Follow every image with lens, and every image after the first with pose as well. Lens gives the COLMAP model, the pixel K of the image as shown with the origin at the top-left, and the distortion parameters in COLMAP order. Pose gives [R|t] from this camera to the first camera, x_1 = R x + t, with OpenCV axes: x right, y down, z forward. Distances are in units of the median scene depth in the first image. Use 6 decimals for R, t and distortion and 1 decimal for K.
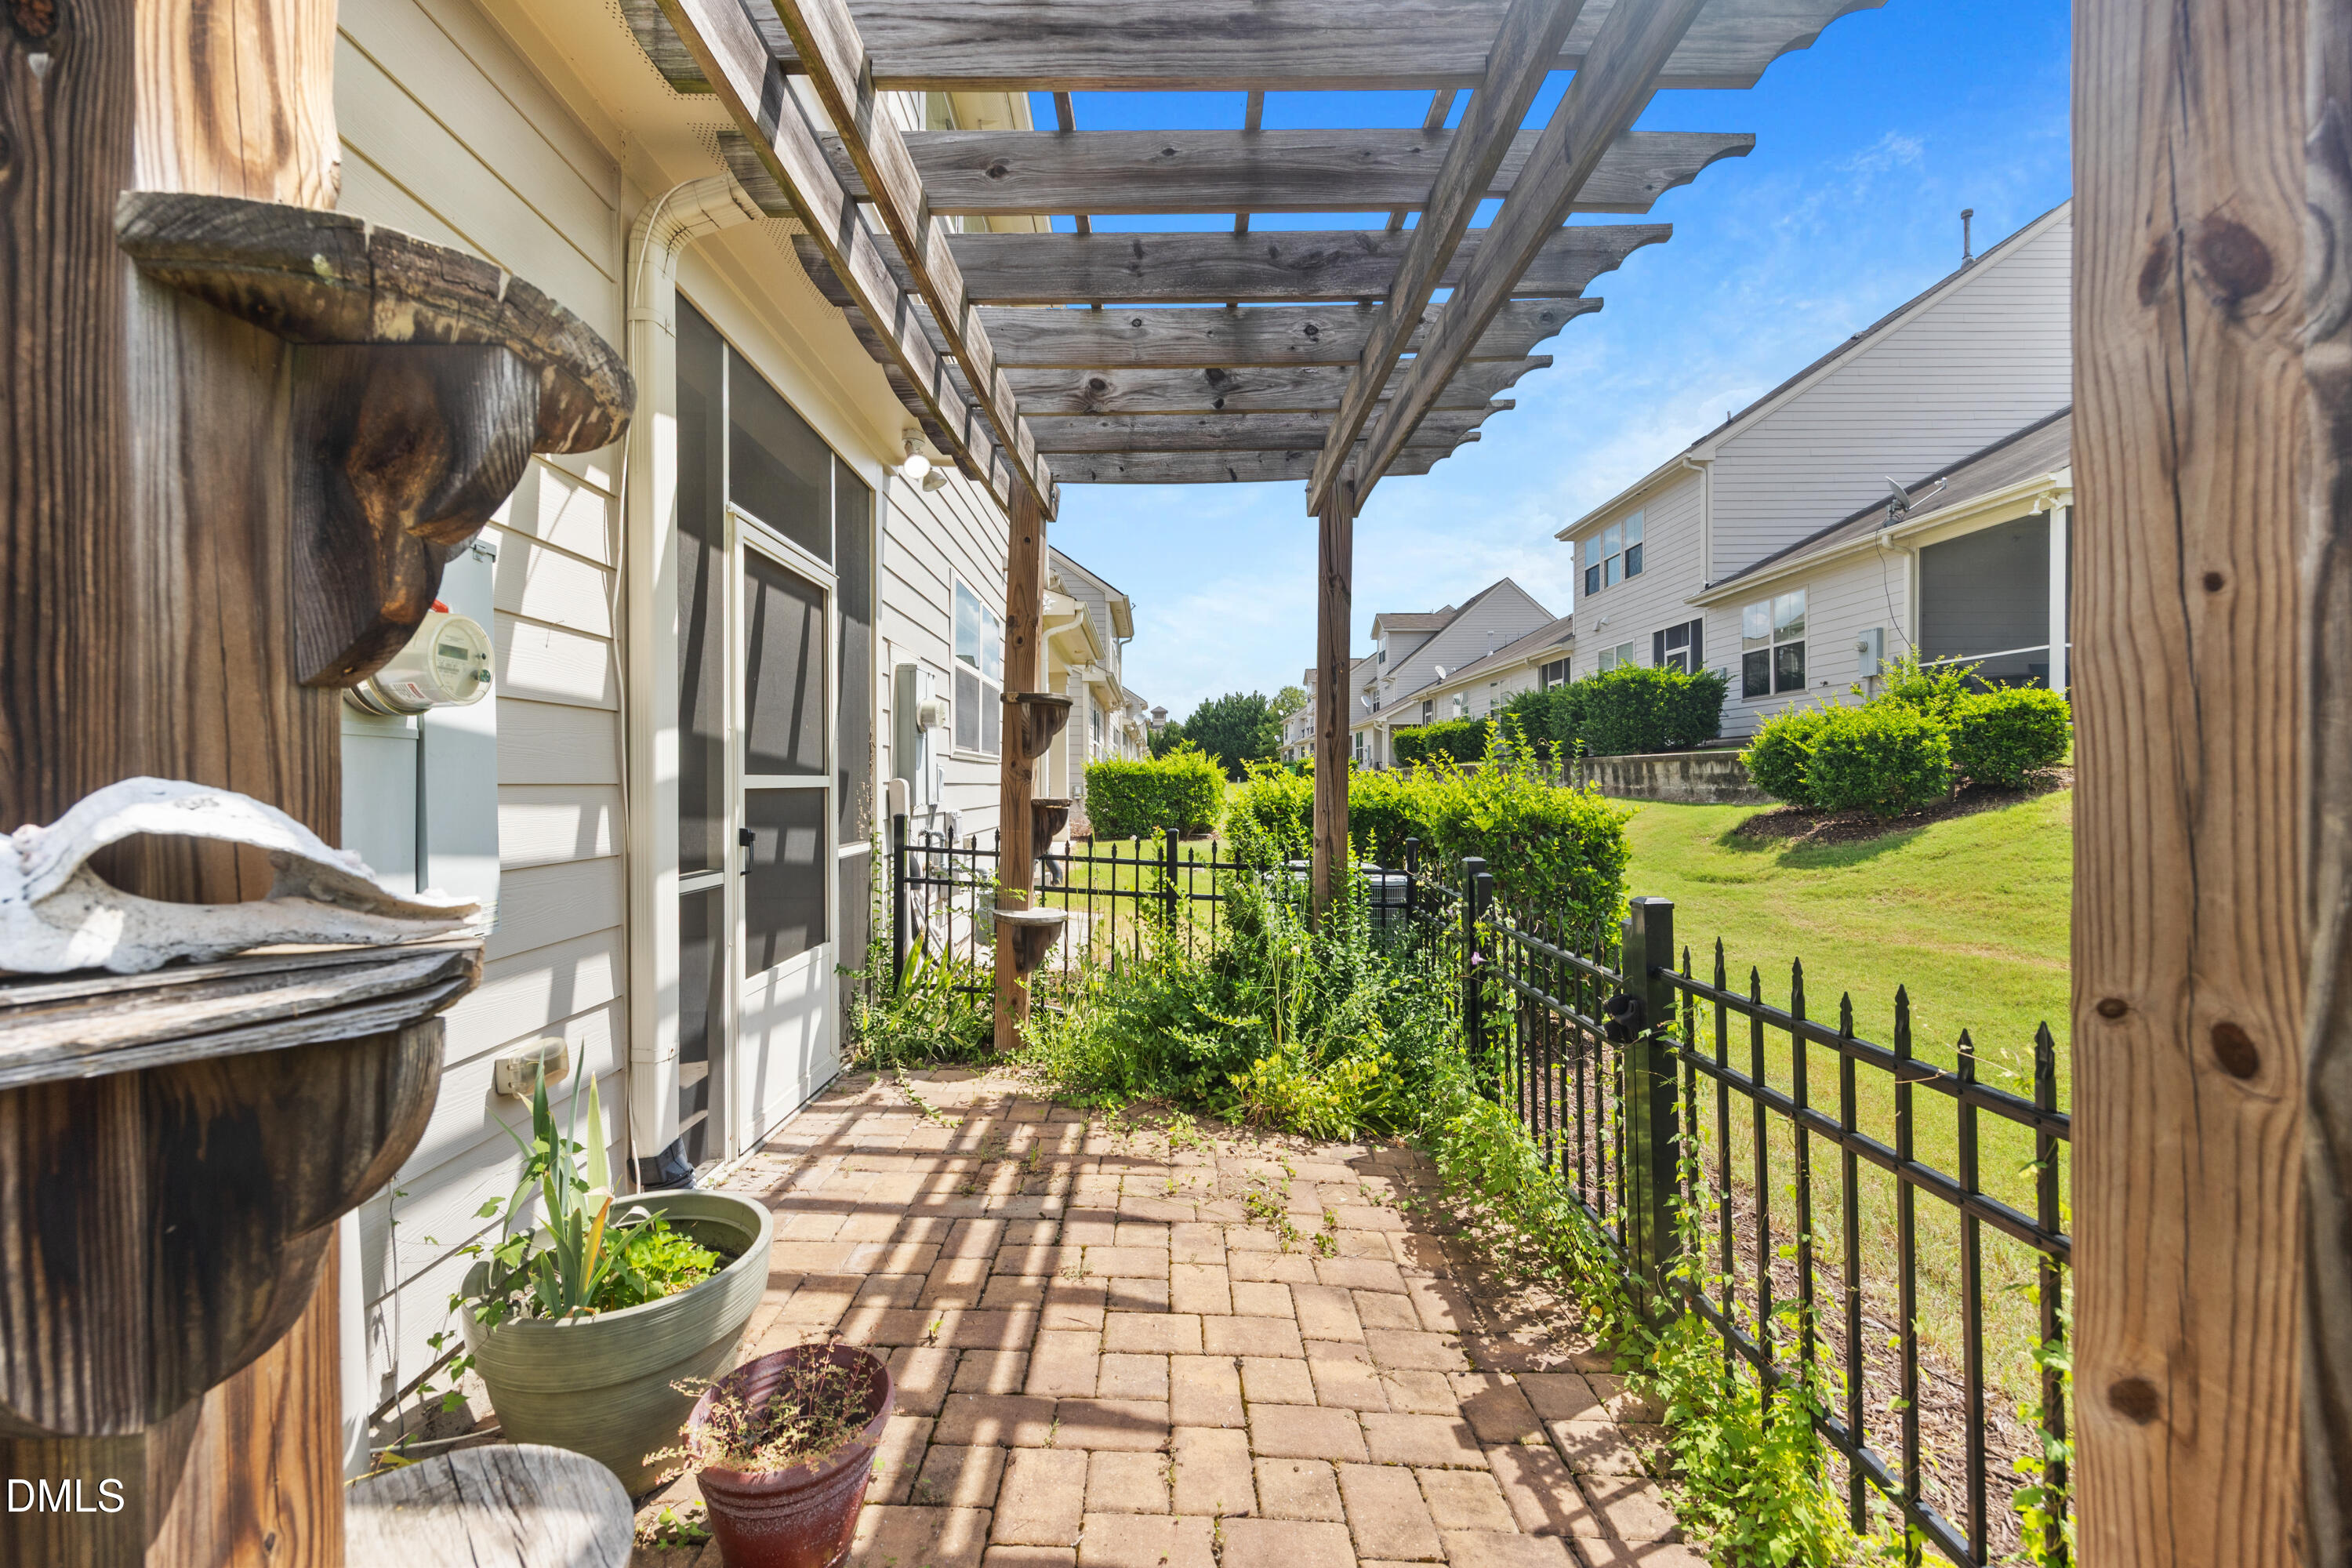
lens RADIAL K [[903.5, 0, 1179.0], [0, 903.5, 783.9], [0, 0, 1]] dist [-0.000063, 0.000067]
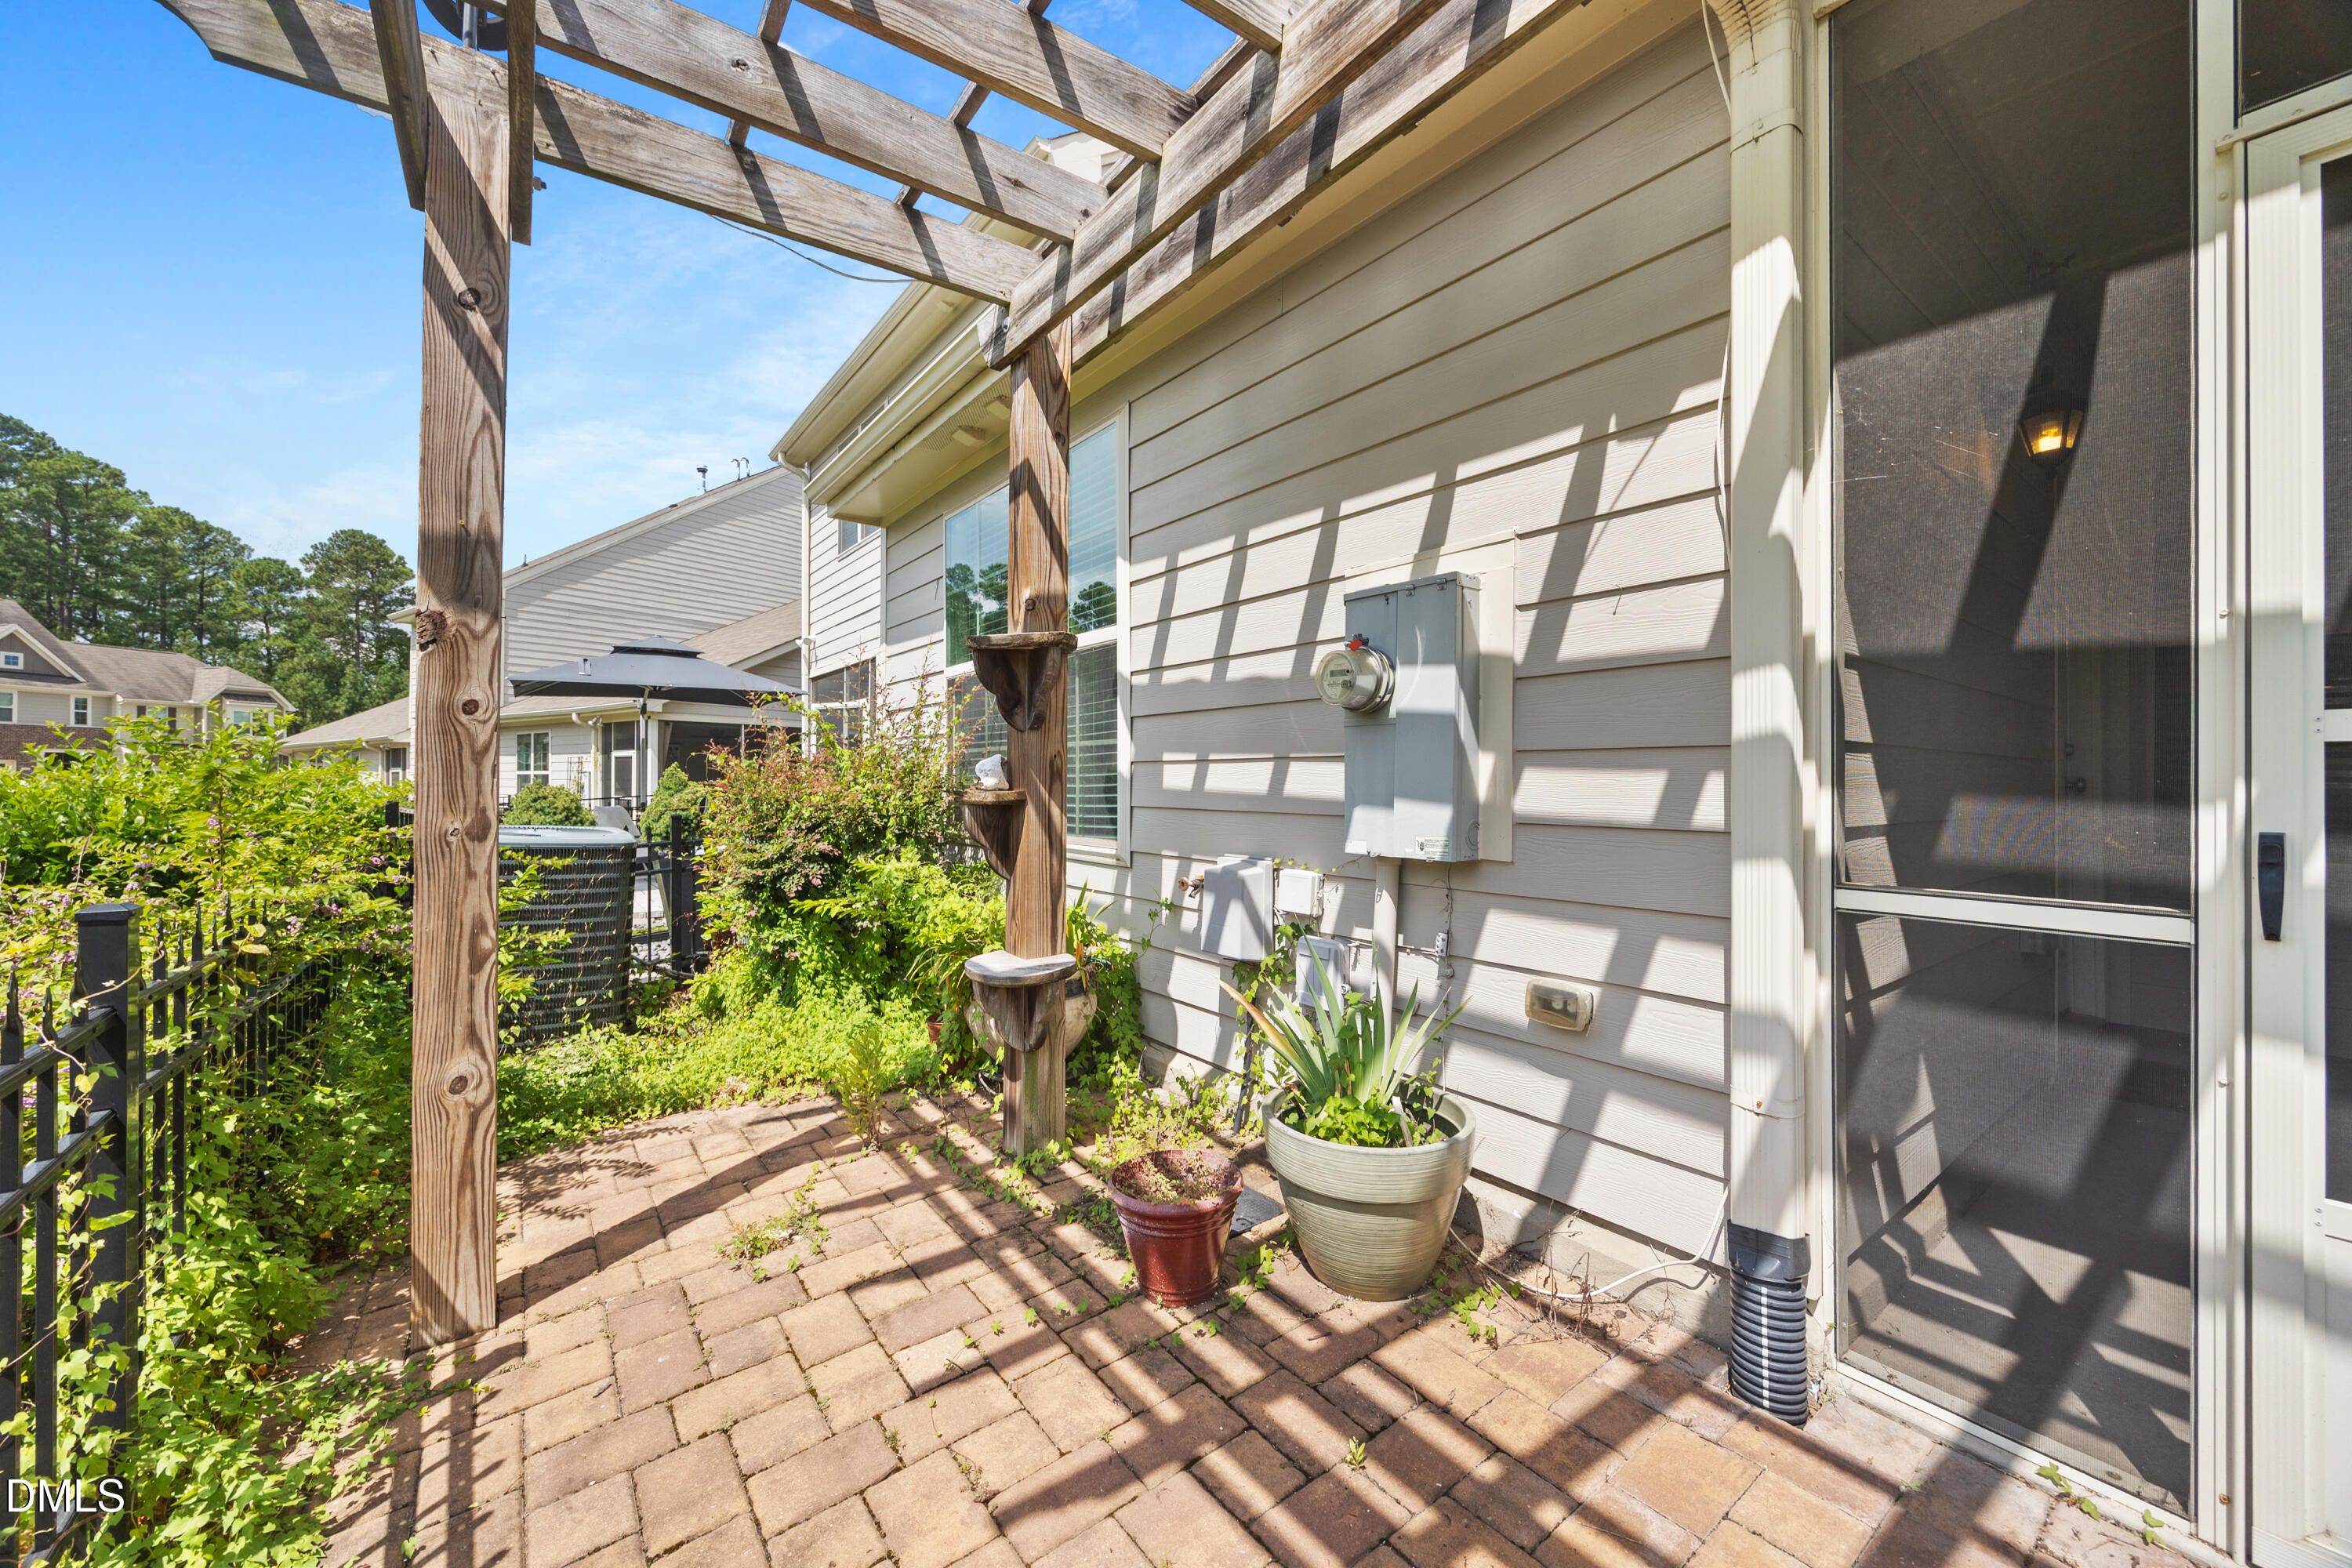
lens RADIAL K [[903.5, 0, 1179.0], [0, 903.5, 783.9], [0, 0, 1]] dist [-0.000063, 0.000067]
pose [[-0.808999, 0.002745, -0.587804, 0.278558], [-0.000112, 0.999988, 0.004824, 0.032800], [0.587811, 0.003969, -0.808989, 1.445305]]
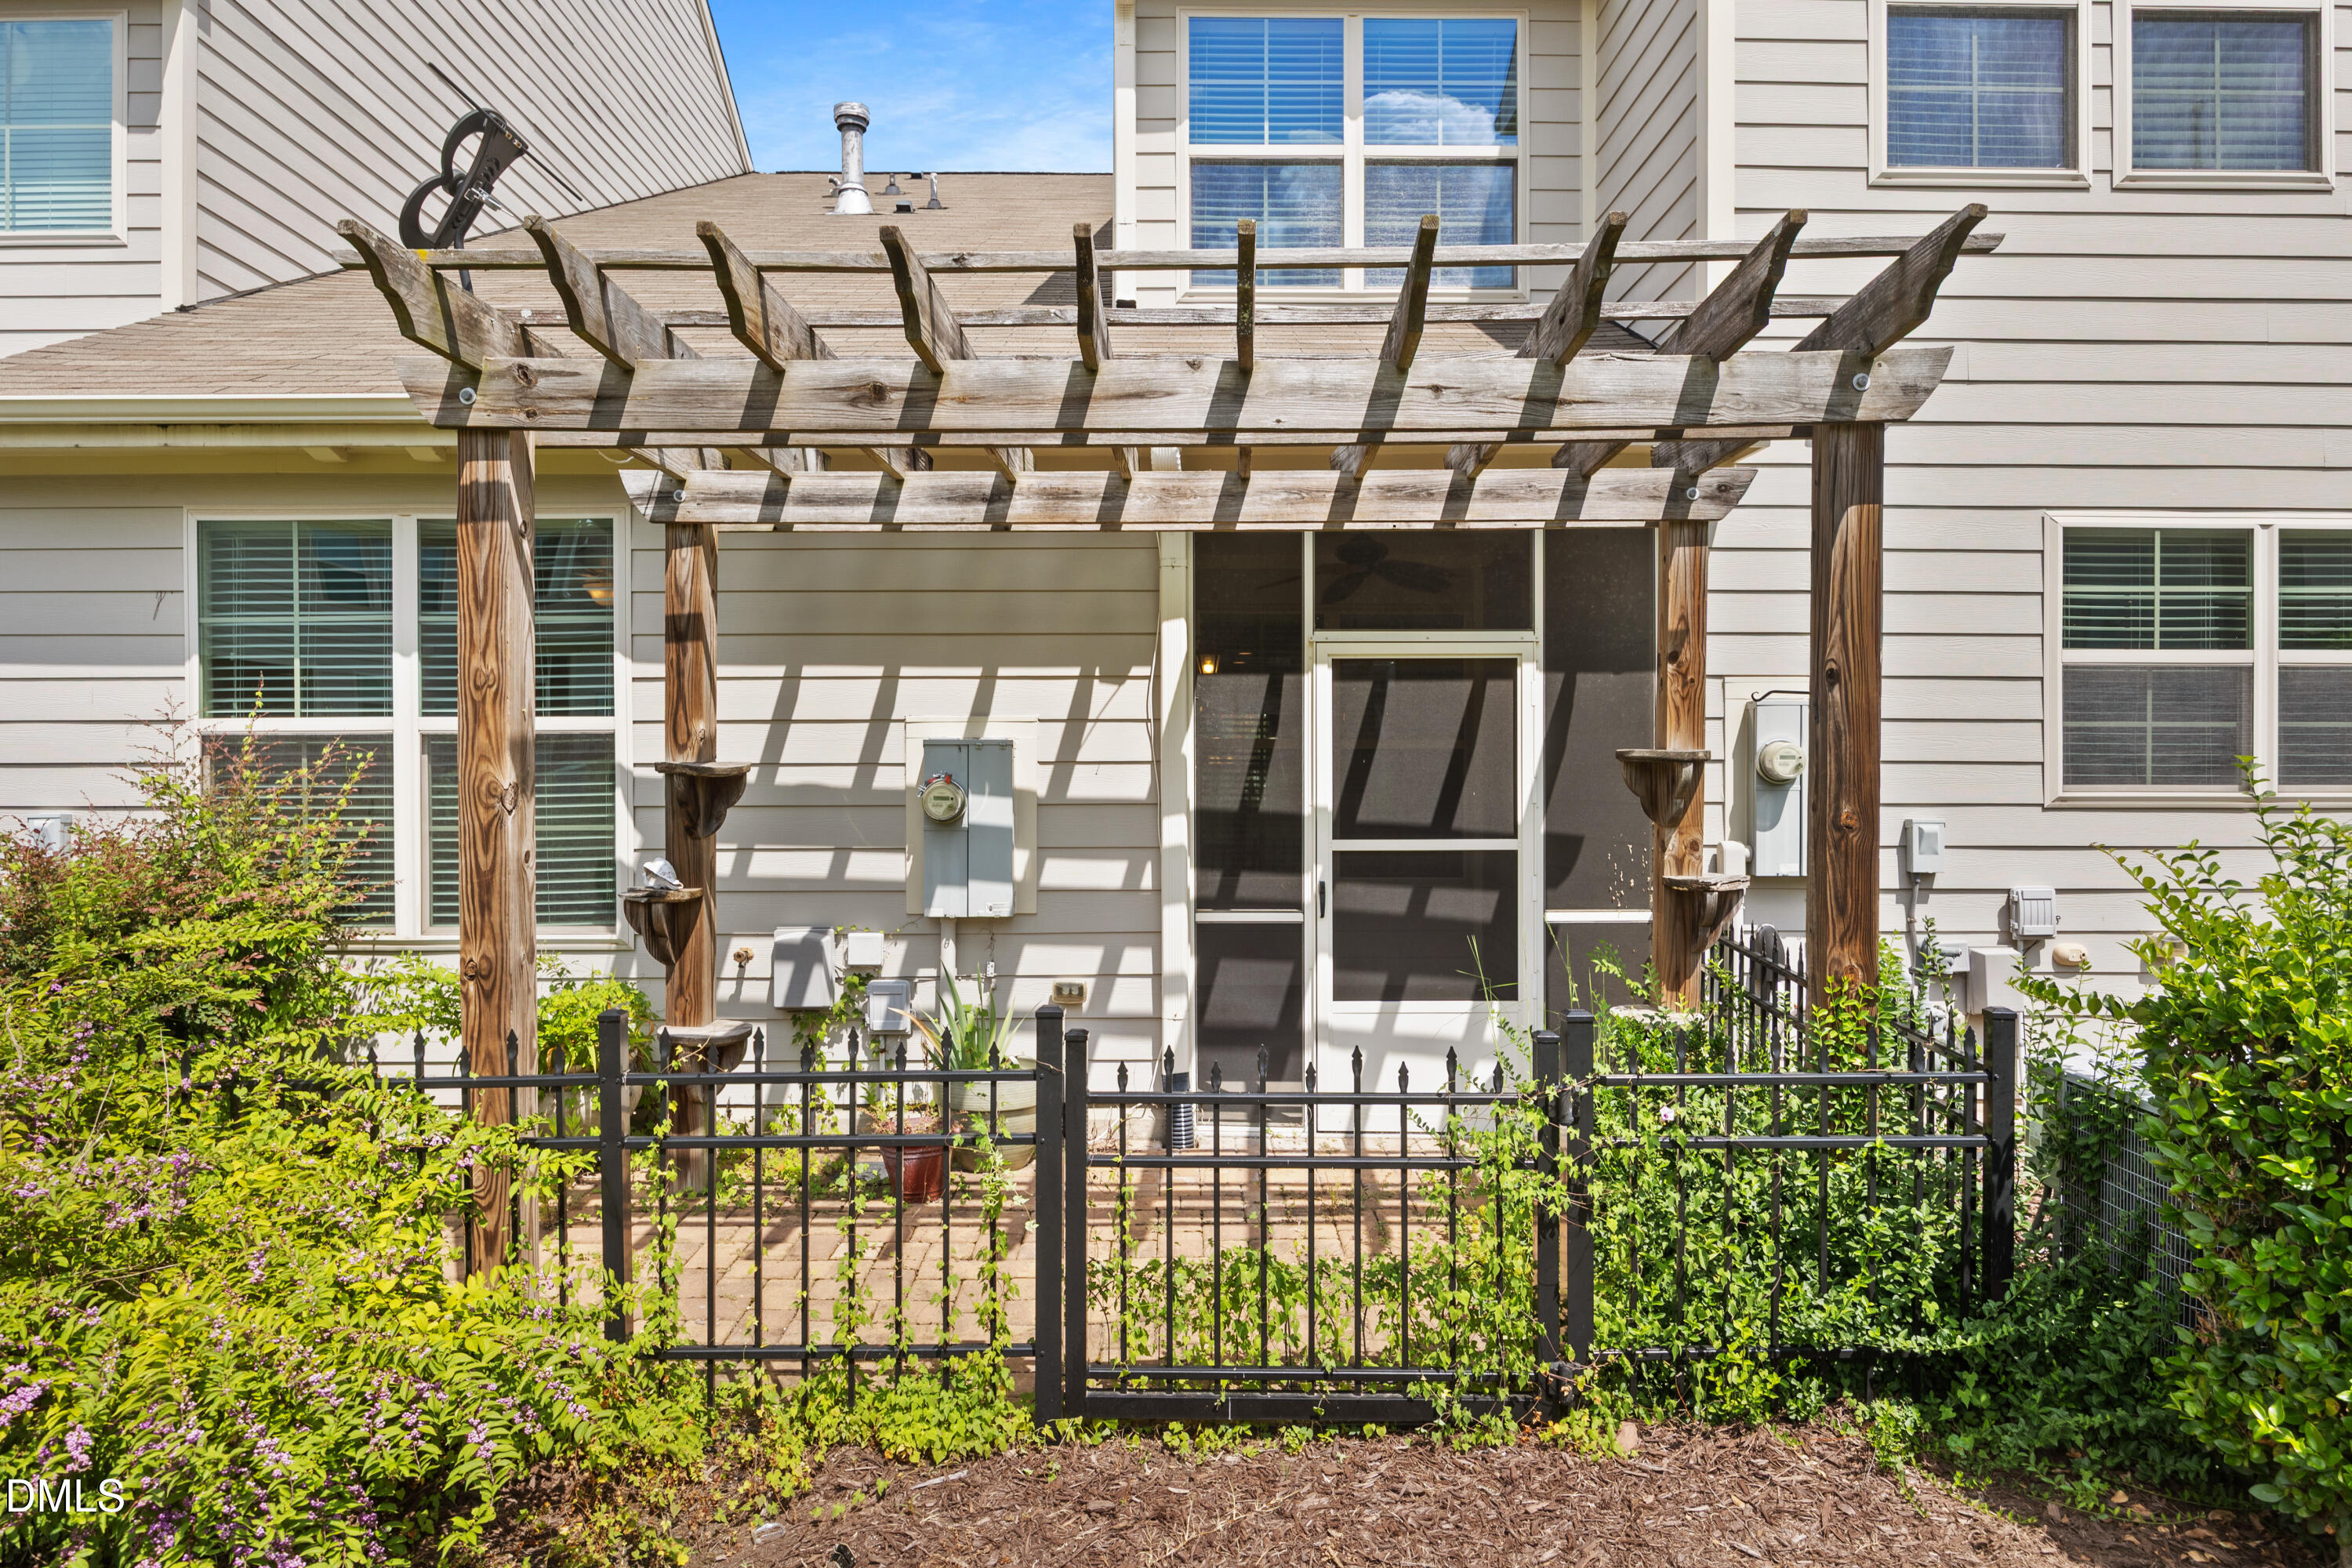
lens RADIAL K [[1497.2, 0, 1176.0], [0, 1497.2, 784.0], [0, 0, 1]] dist [0.000813, 0.000077]
pose [[0.020010, 0.004818, -0.999788, 2.265952], [-0.001414, 0.999988, 0.004791, -0.139131], [0.999799, 0.001317, 0.020016, 1.038714]]
